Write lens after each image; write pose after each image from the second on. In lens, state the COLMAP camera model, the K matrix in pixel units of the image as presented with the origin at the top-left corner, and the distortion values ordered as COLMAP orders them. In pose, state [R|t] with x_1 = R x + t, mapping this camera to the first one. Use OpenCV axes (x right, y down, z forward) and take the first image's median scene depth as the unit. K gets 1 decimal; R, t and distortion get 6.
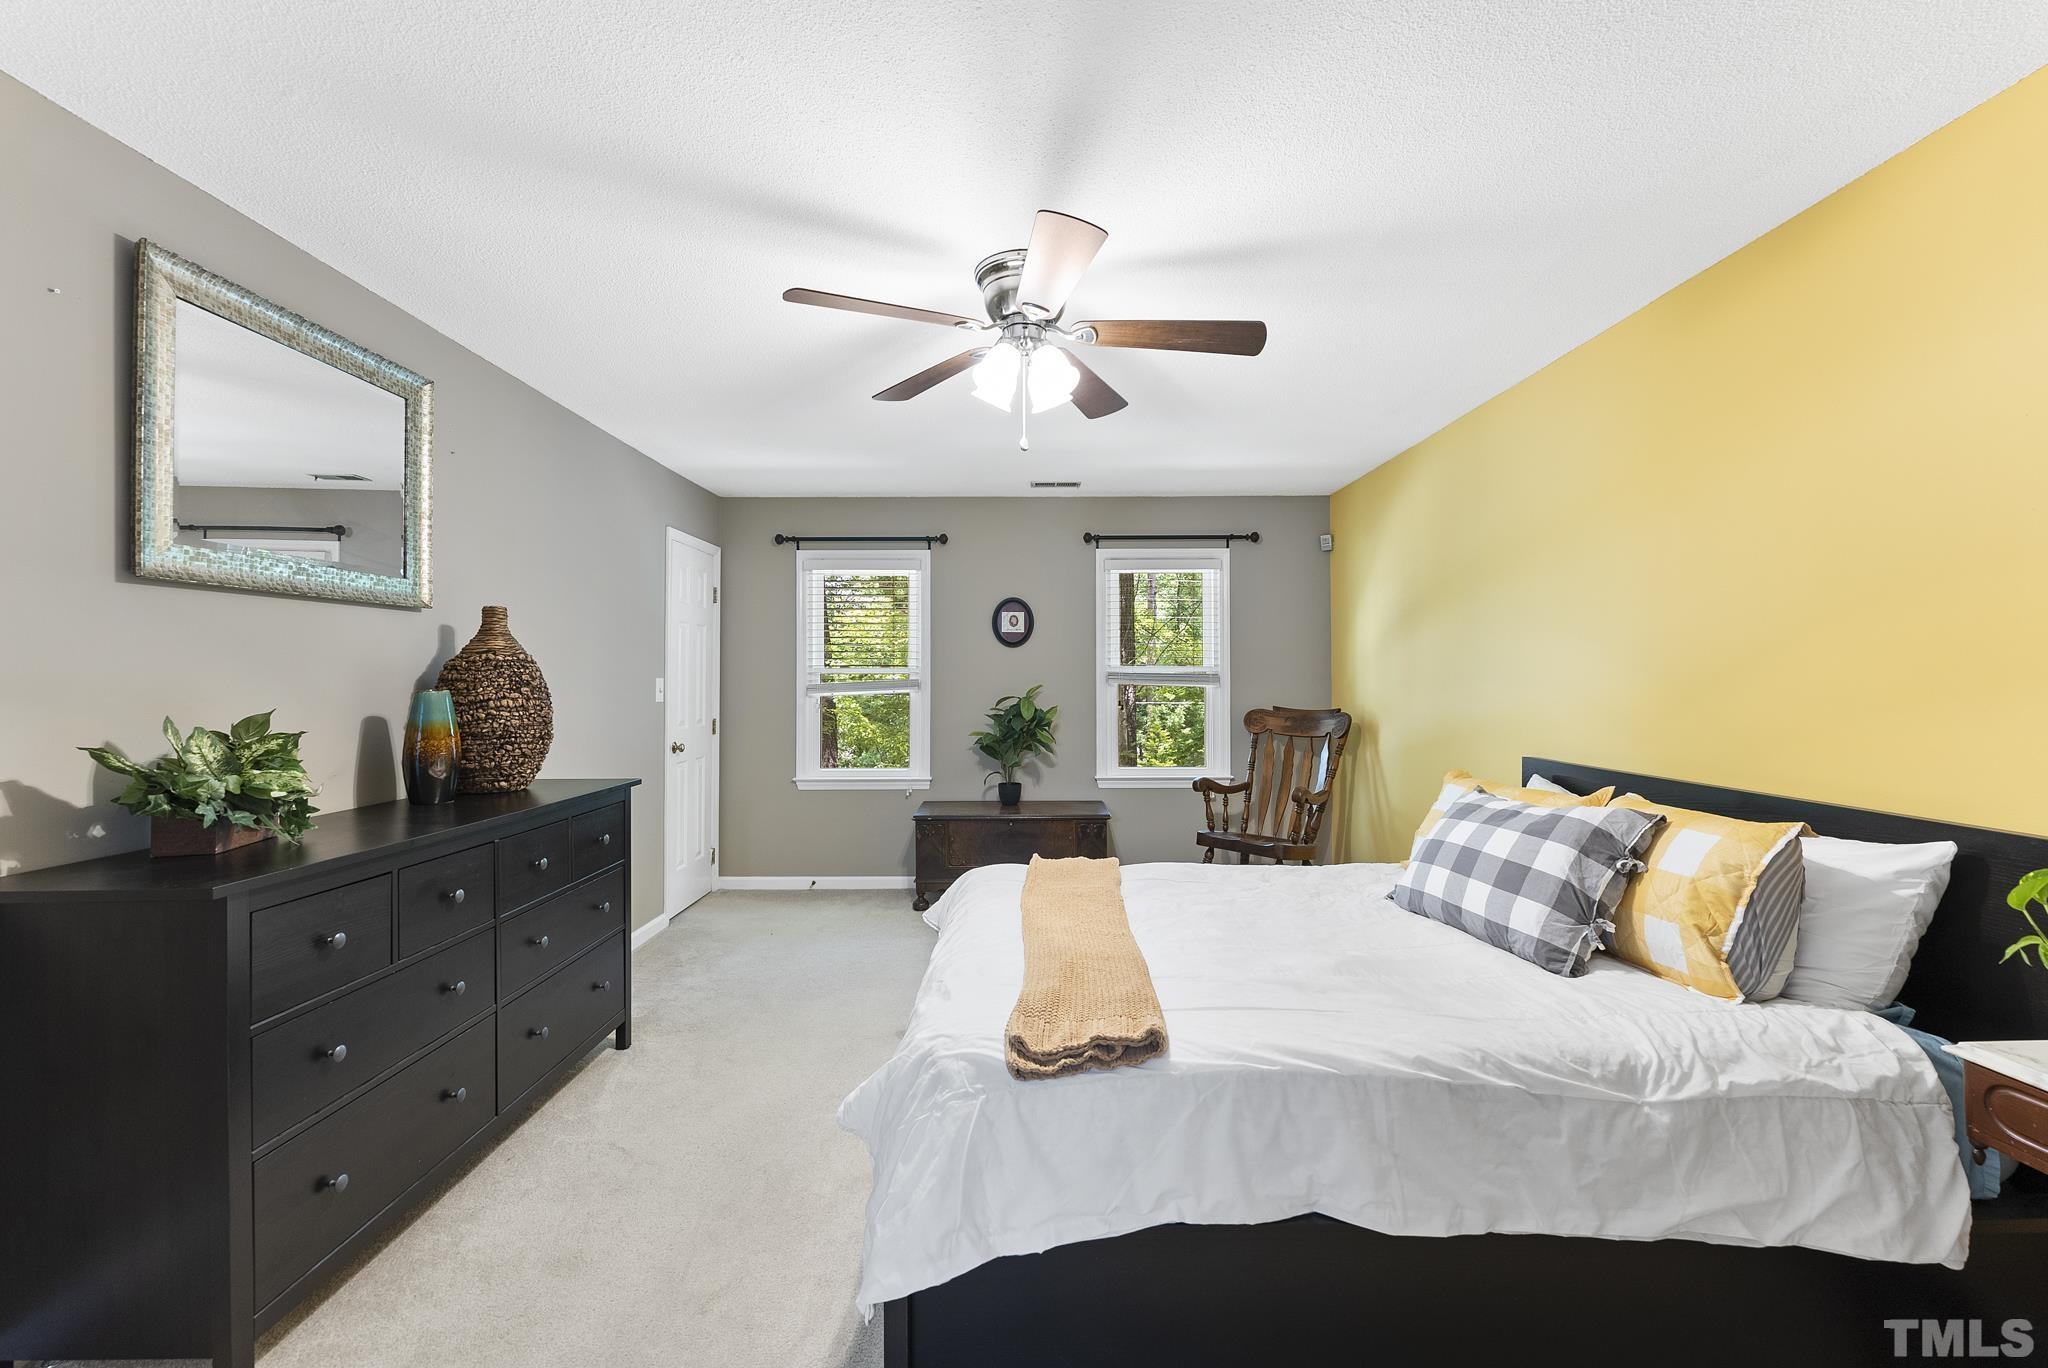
lens RADIAL K [[826.1, 0, 1017.9], [0, 826.1, 674.6], [0, 0, 1]] dist [0.002230, -0.000083]
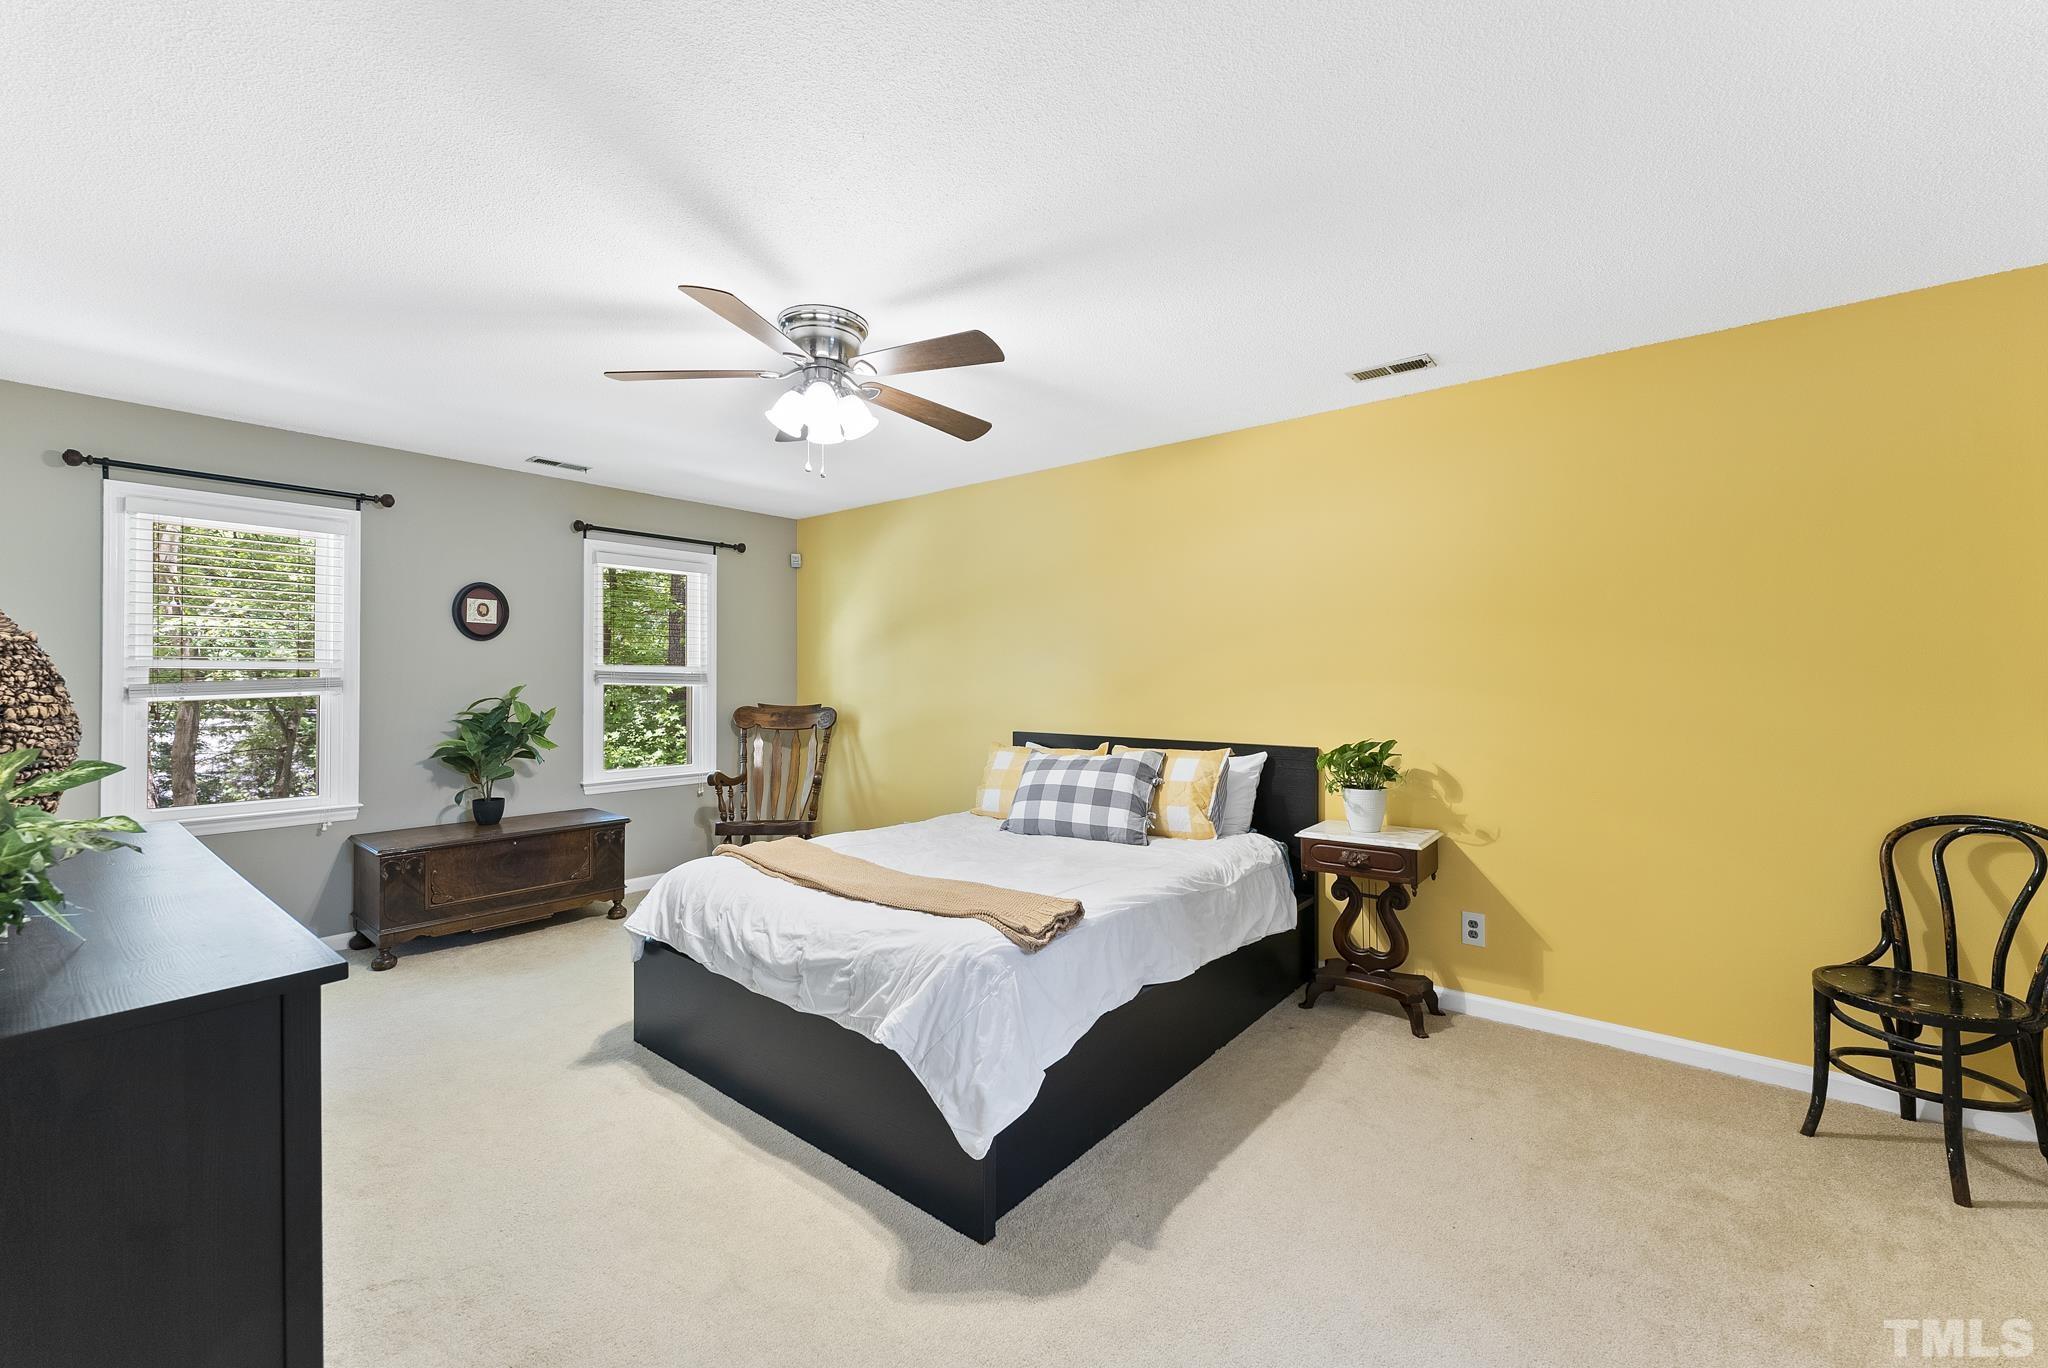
lens RADIAL K [[826.1, 0, 1017.9], [0, 826.1, 674.6], [0, 0, 1]] dist [0.002230, -0.000083]
pose [[0.641028, 0.008119, 0.767475, -0.339750], [-0.006737, 0.999965, -0.004952, 0.002933], [-0.767488, -0.001996, 0.641060, 0.028031]]
